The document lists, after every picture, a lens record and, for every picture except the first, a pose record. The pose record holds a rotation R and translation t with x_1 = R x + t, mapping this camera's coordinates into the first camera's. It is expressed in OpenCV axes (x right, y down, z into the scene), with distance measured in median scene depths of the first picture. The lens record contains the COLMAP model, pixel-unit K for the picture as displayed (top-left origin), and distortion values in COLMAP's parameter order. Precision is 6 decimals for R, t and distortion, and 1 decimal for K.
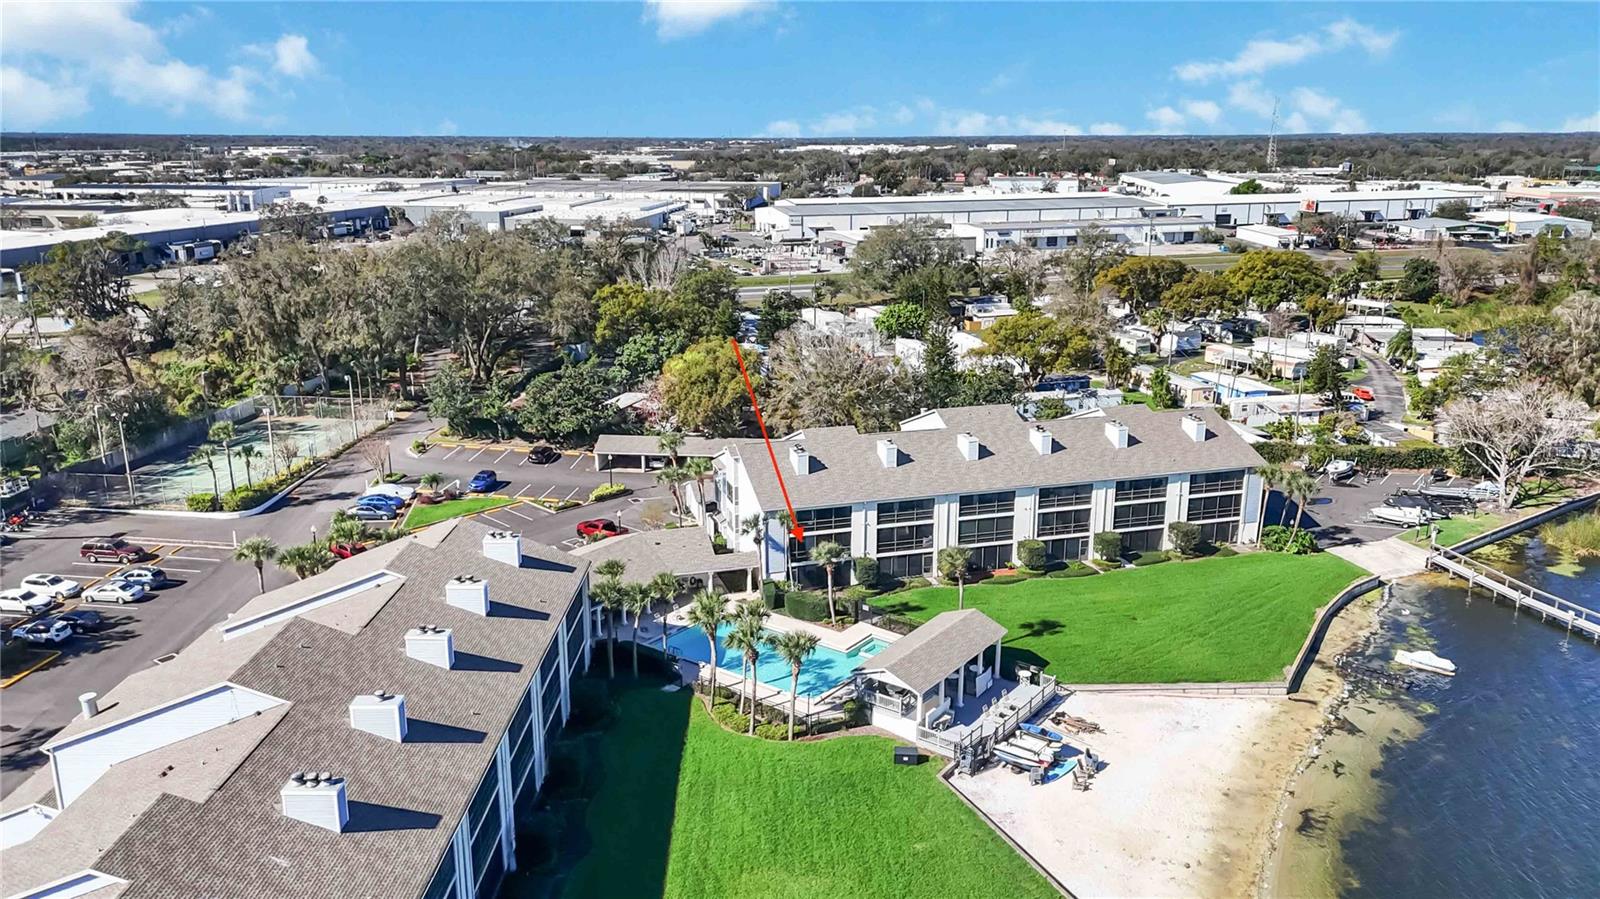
lens RADIAL K [[1154.3, 0, 803.4], [0, 1154.3, 447.6], [0, 0, 1]] dist [0.038766, -0.034419]
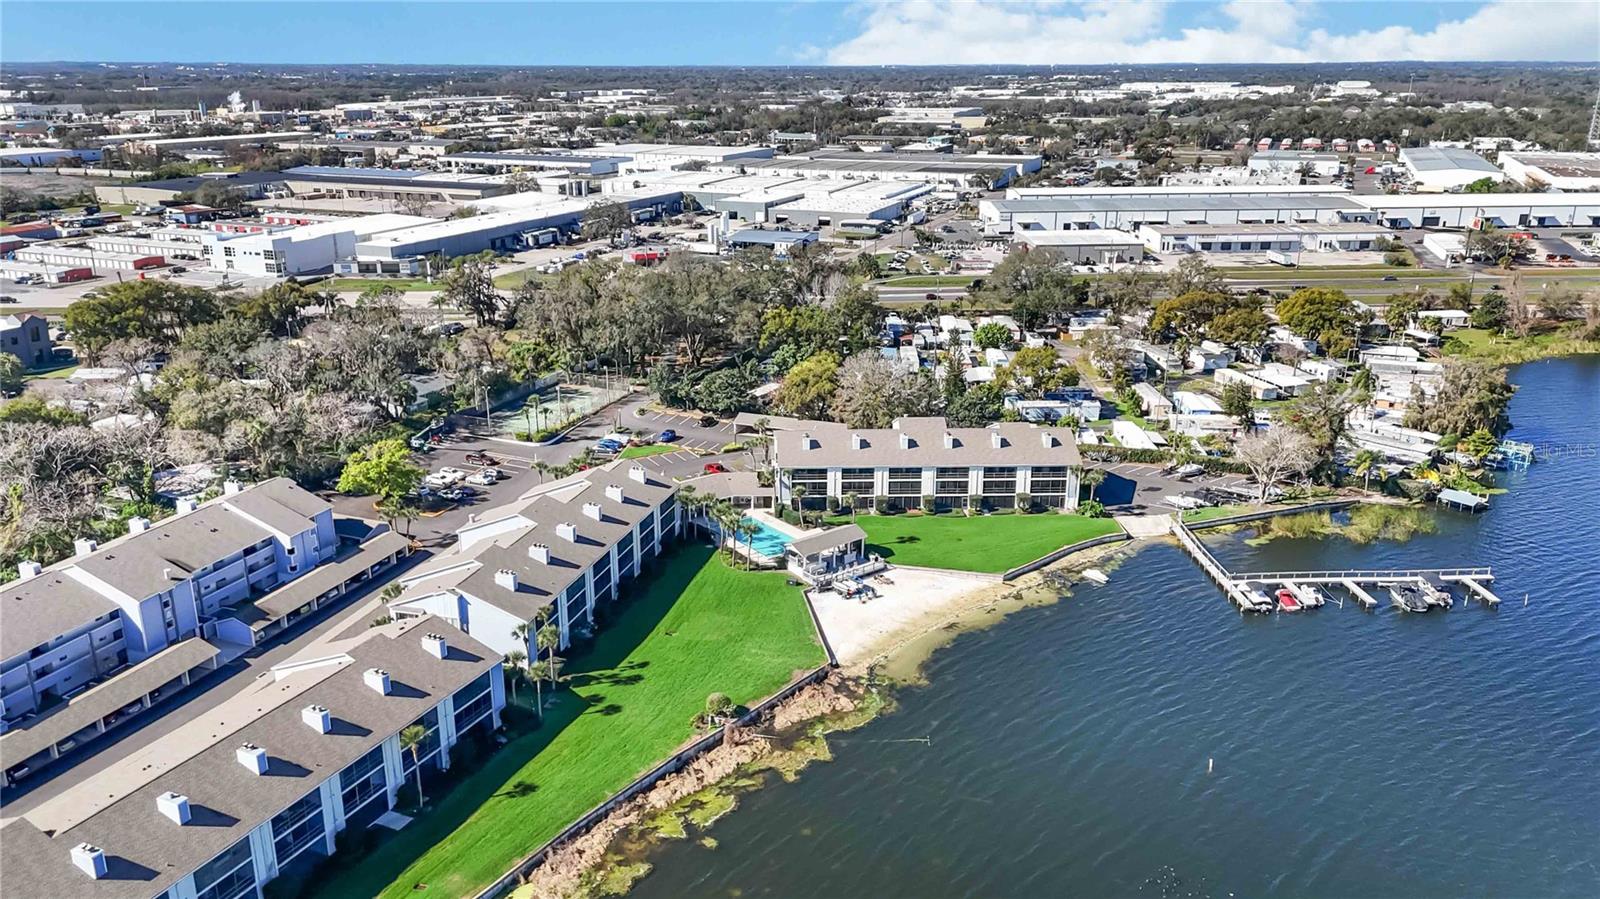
lens RADIAL K [[1154.3, 0, 801.5], [0, 1154.3, 446.8], [0, 0, 1]] dist [0.038766, -0.034419]
pose [[0.963940, 0.080275, -0.253724, 0.359148], [-0.067061, 0.995924, 0.060321, -0.072174], [0.257533, -0.041131, 0.965394, -0.630031]]
